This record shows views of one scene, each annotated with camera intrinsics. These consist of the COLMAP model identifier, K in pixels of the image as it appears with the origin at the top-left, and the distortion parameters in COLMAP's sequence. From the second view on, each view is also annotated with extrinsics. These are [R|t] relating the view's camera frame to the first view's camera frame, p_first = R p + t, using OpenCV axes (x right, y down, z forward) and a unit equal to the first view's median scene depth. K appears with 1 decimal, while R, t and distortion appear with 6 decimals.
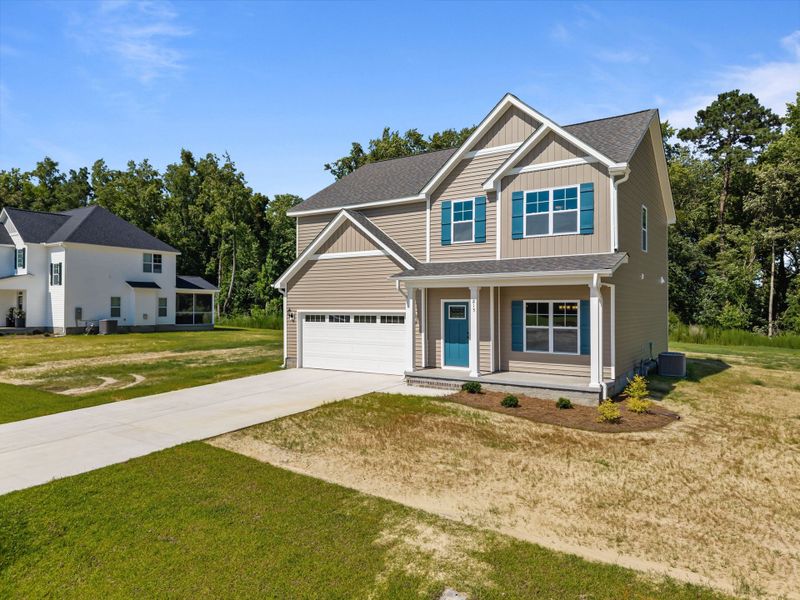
lens RADIAL K [[529.2, 0, 399.1], [0, 529.2, 301.2], [0, 0, 1]] dist [0.078768, -0.090666]
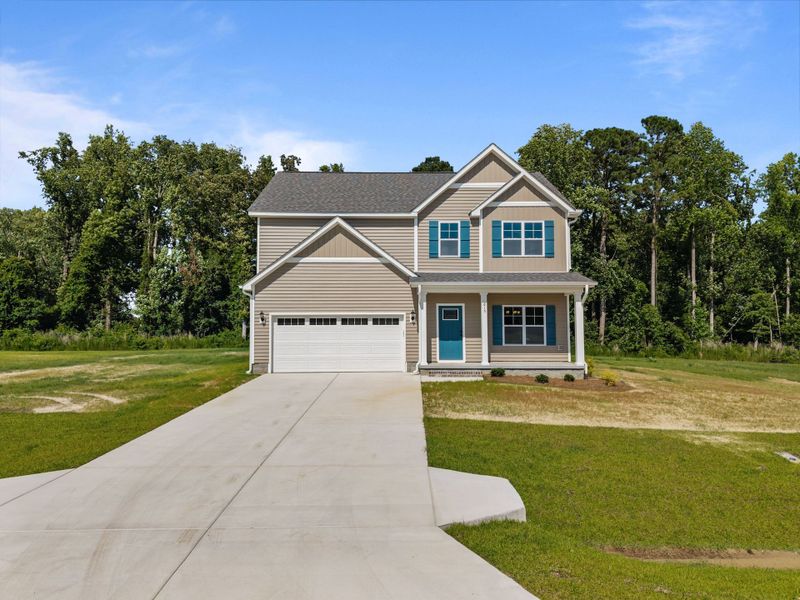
lens RADIAL K [[524.3, 0, 396.9], [0, 524.3, 307.1], [0, 0, 1]] dist [0.077718, -0.077476]
pose [[0.826811, 0.025893, 0.561884, -0.665989], [-0.004167, 0.999194, -0.039913, 0.052922], [-0.562465, 0.030659, 0.826253, 0.092259]]
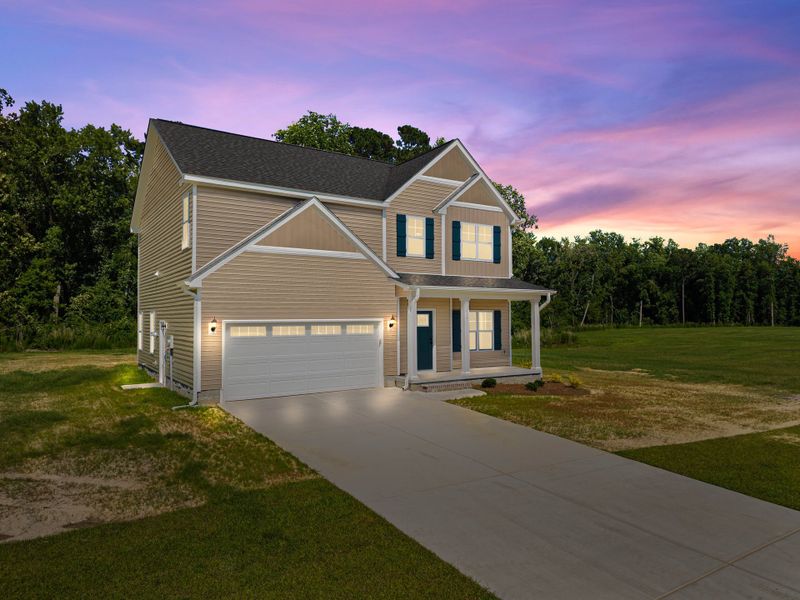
lens RADIAL K [[534.7, 0, 399.9], [0, 534.7, 301.9], [0, 0, 1]] dist [0.039249, -0.034885]
pose [[0.386814, 0.024881, 0.921822, -0.928488], [-0.007297, 0.999687, -0.023921, 0.009526], [-0.922129, 0.002526, 0.386874, 0.630242]]
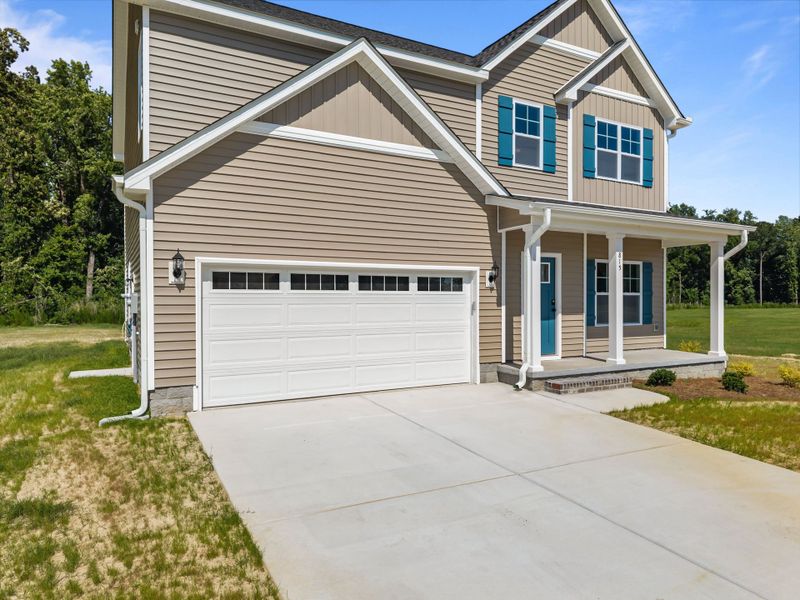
lens RADIAL K [[538.3, 0, 398.2], [0, 538.3, 304.6], [0, 0, 1]] dist [0.005818, -0.001170]
pose [[0.464611, -0.010642, 0.885451, -0.568144], [-0.010020, 0.999801, 0.017275, 0.051203], [-0.885458, -0.016899, 0.464412, 0.859302]]
